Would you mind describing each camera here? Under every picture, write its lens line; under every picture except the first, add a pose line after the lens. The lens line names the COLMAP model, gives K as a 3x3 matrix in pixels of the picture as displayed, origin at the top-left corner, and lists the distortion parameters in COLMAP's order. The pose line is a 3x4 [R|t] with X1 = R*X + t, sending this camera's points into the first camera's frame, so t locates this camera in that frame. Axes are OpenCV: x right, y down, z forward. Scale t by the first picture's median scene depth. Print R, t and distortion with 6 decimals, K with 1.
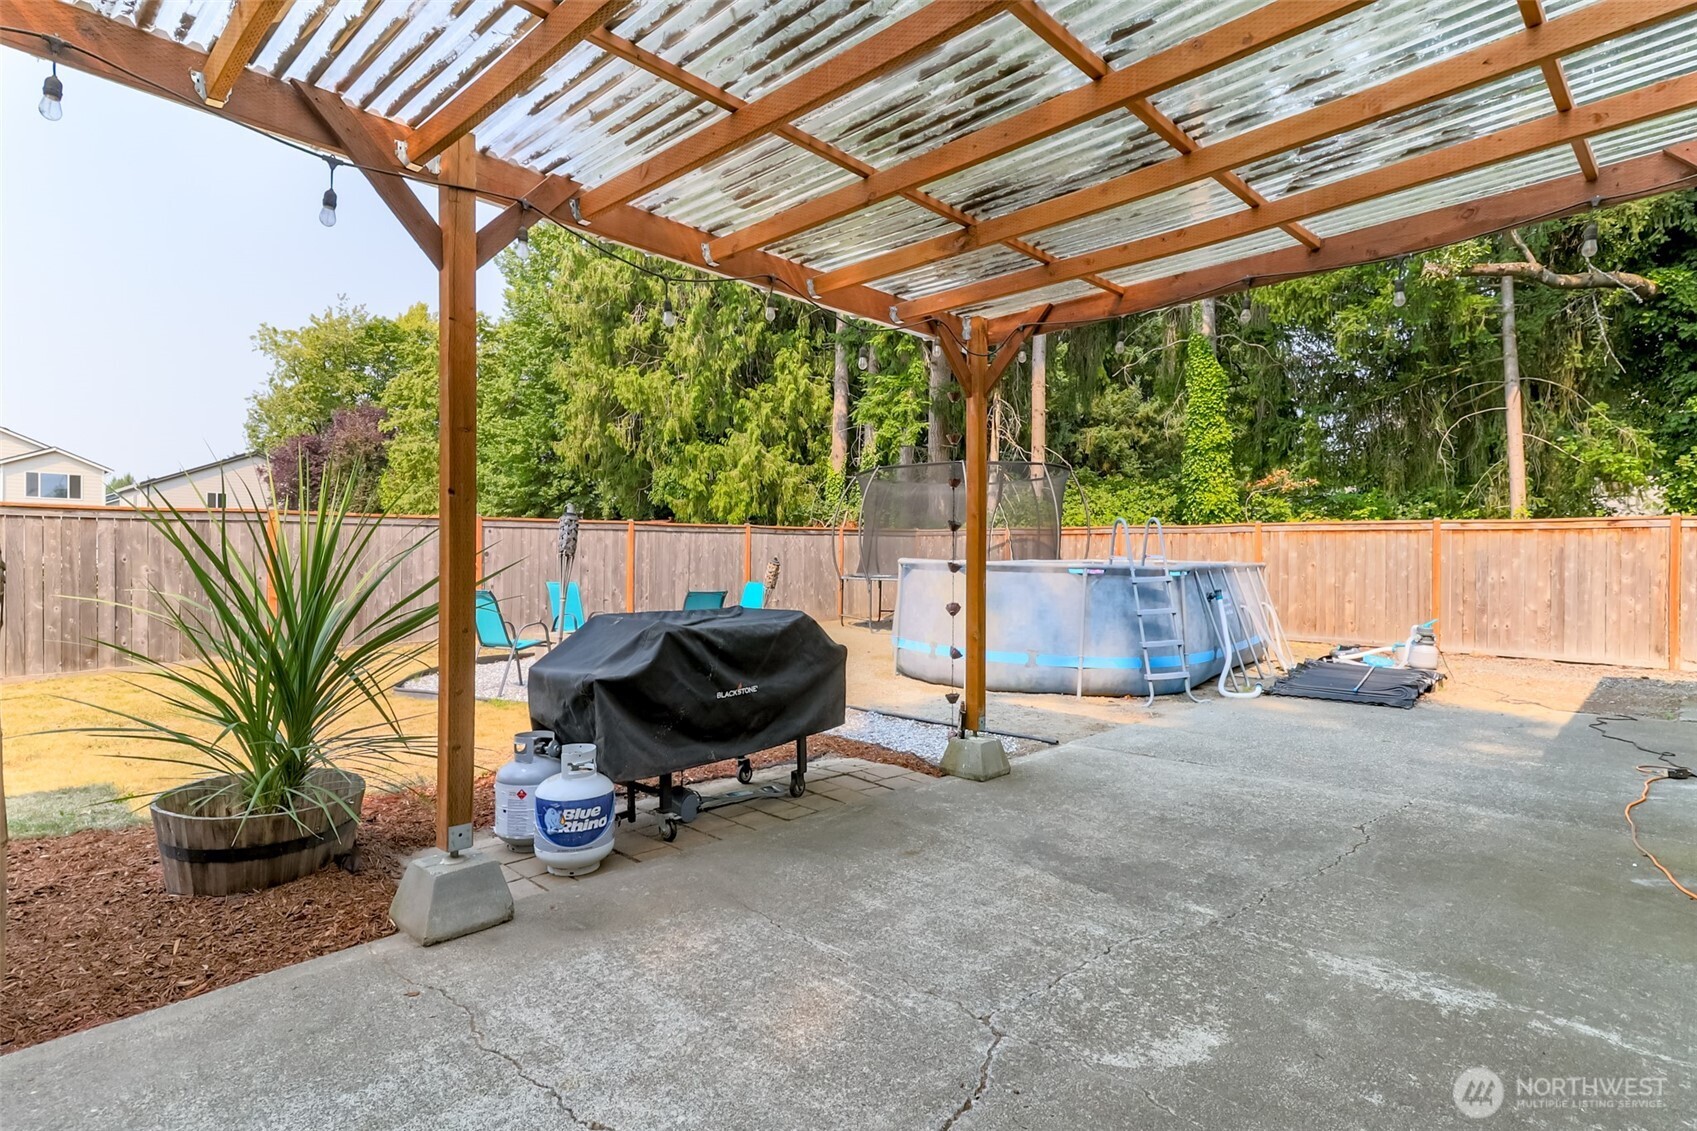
lens RADIAL K [[1007.6, 0, 745.6], [0, 1007.6, 563.5], [0, 0, 1]] dist [0.032180, 0.003150]
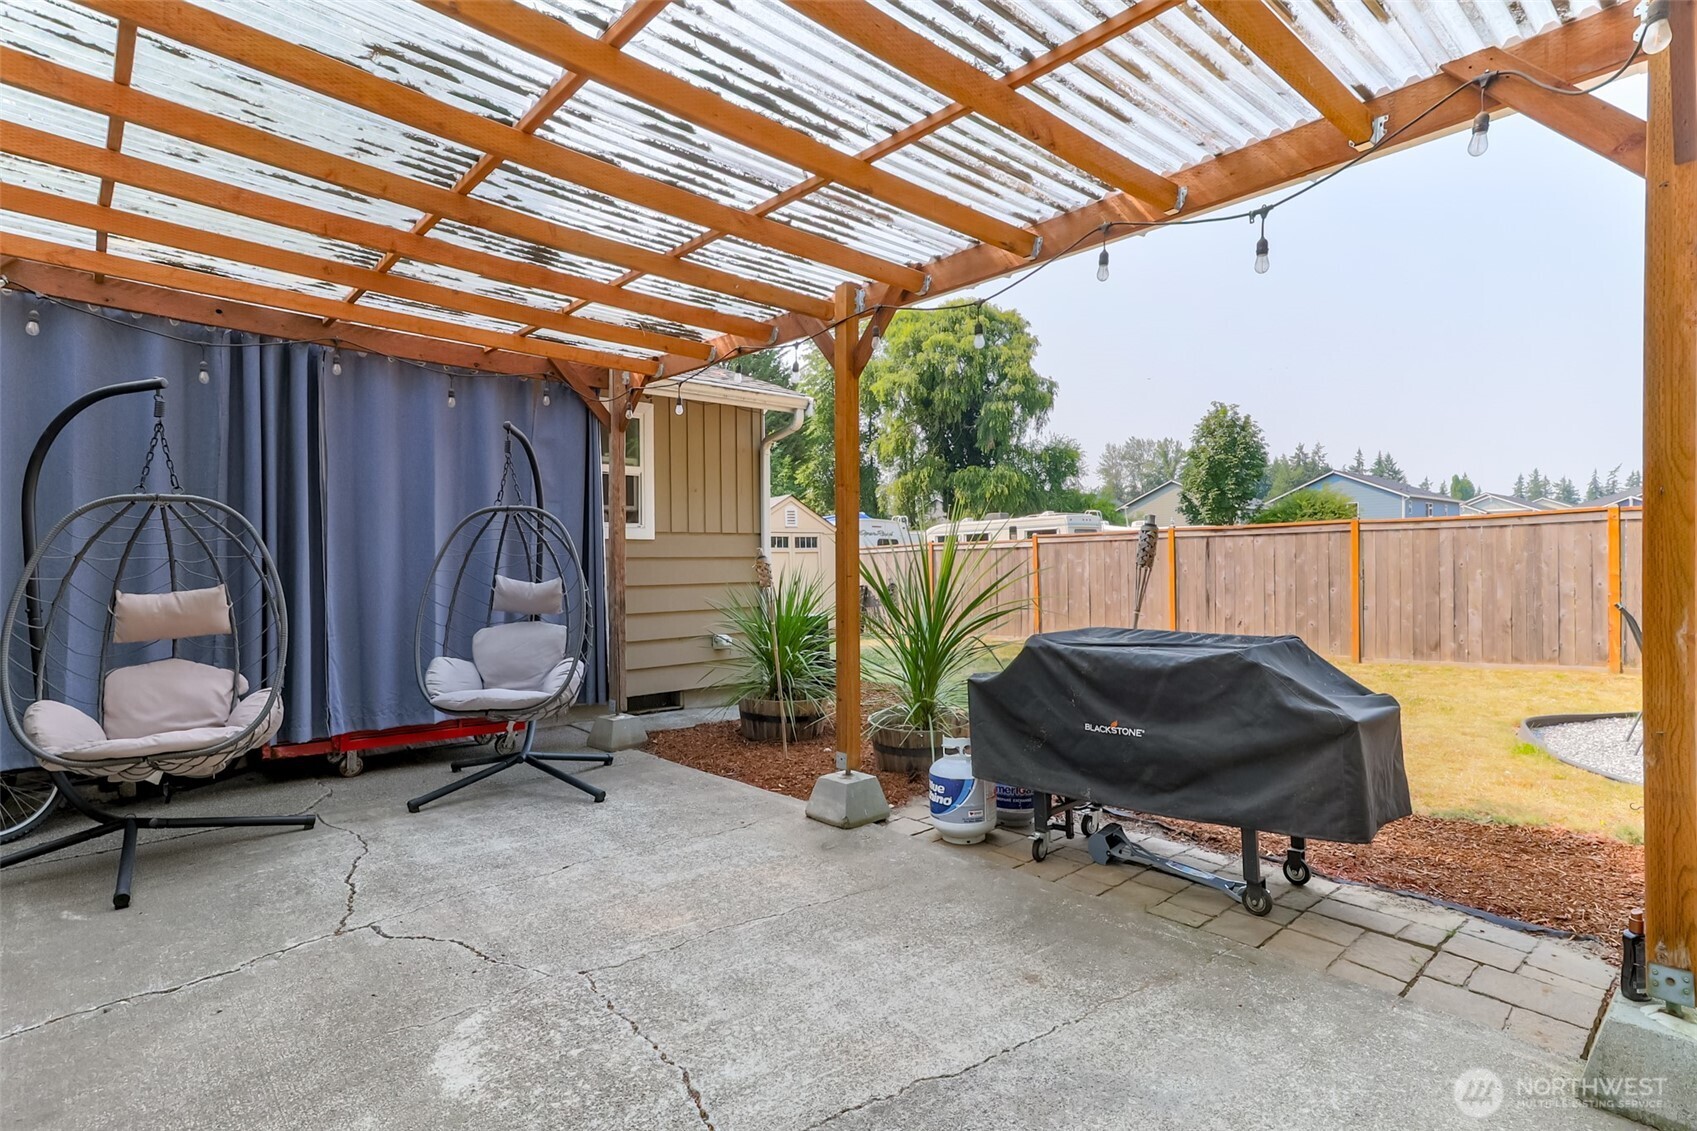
lens RADIAL K [[843.9, 0, 850.3], [0, 843.9, 571.5], [0, 0, 1]] dist [0.025340, 0.000159]
pose [[-0.081757, 0.005772, -0.996636, 0.810720], [0.005870, 0.999969, 0.005310, -0.011254], [0.996635, -0.005416, -0.081789, 0.953655]]
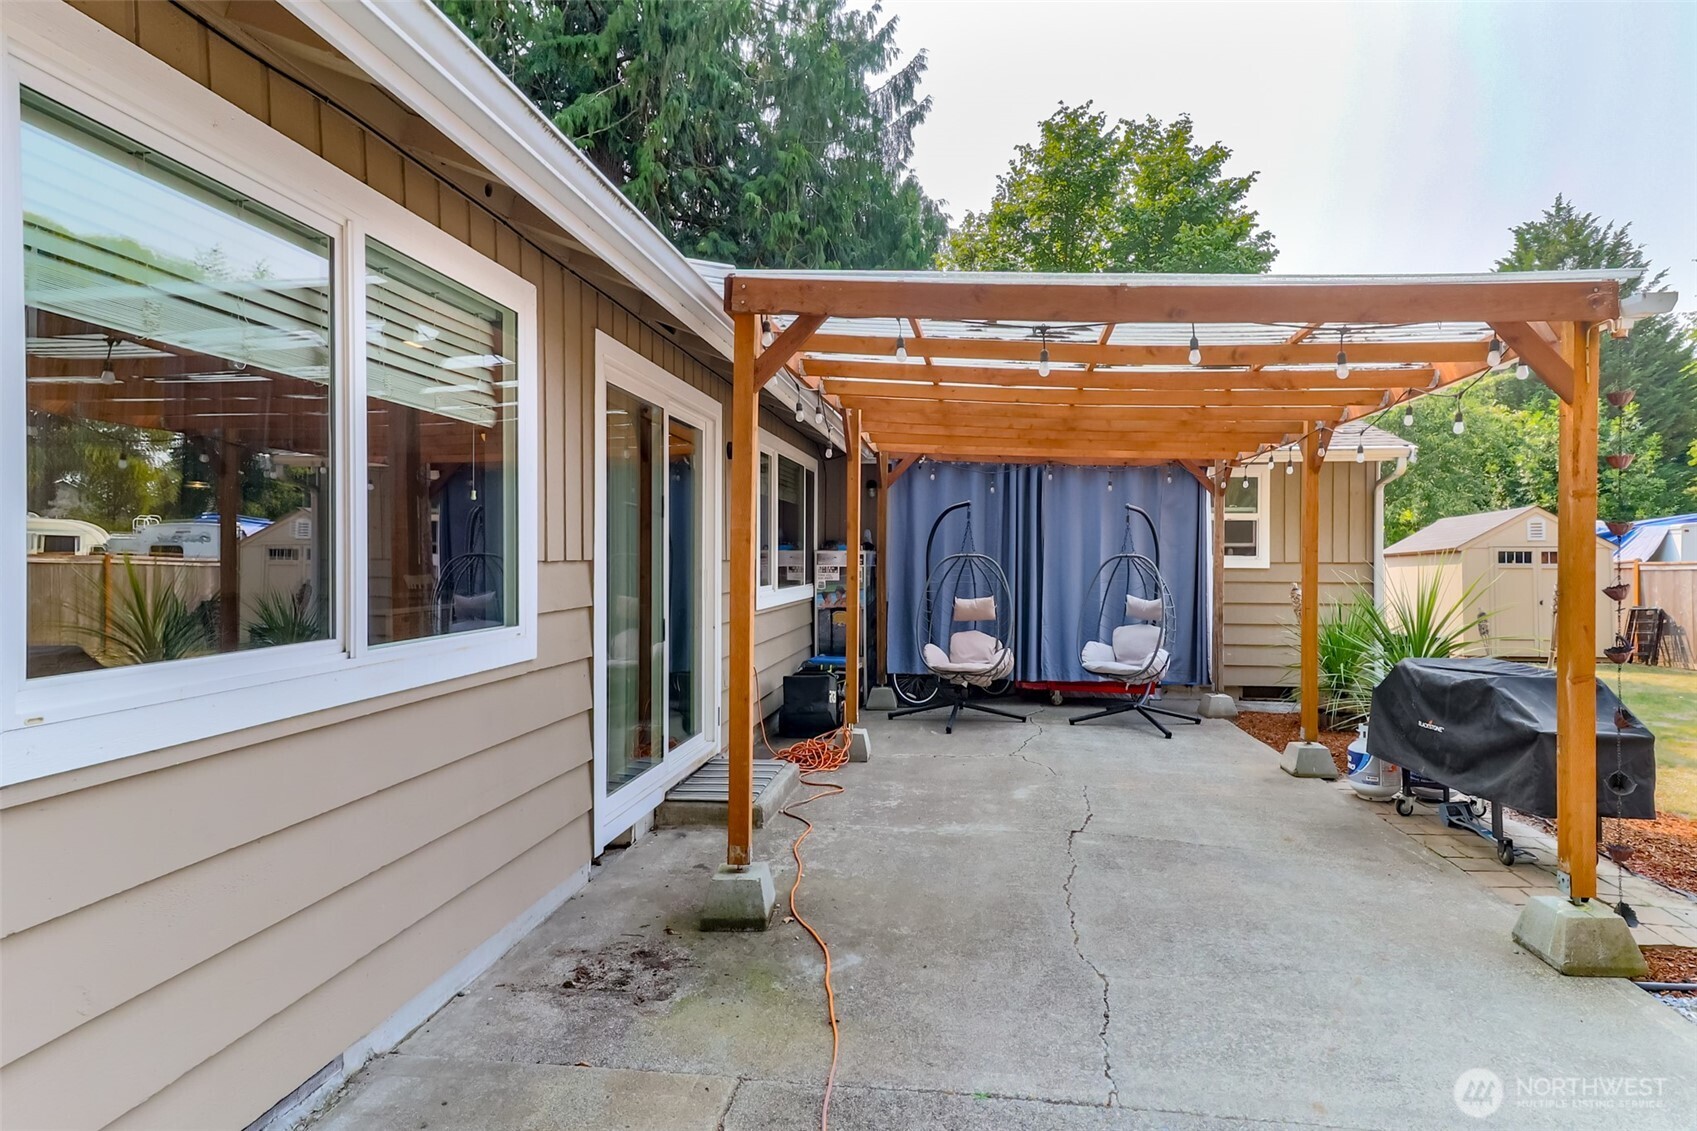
lens RADIAL K [[782.3, 0, 873.0], [0, 782.3, 564.5], [0, 0, 1]] dist [0.027970, -0.000026]
pose [[-0.813249, -0.010059, -0.581829, 1.255720], [-0.009548, 0.999947, -0.003942, -0.067193], [0.581838, 0.002349, -0.813301, 1.578481]]
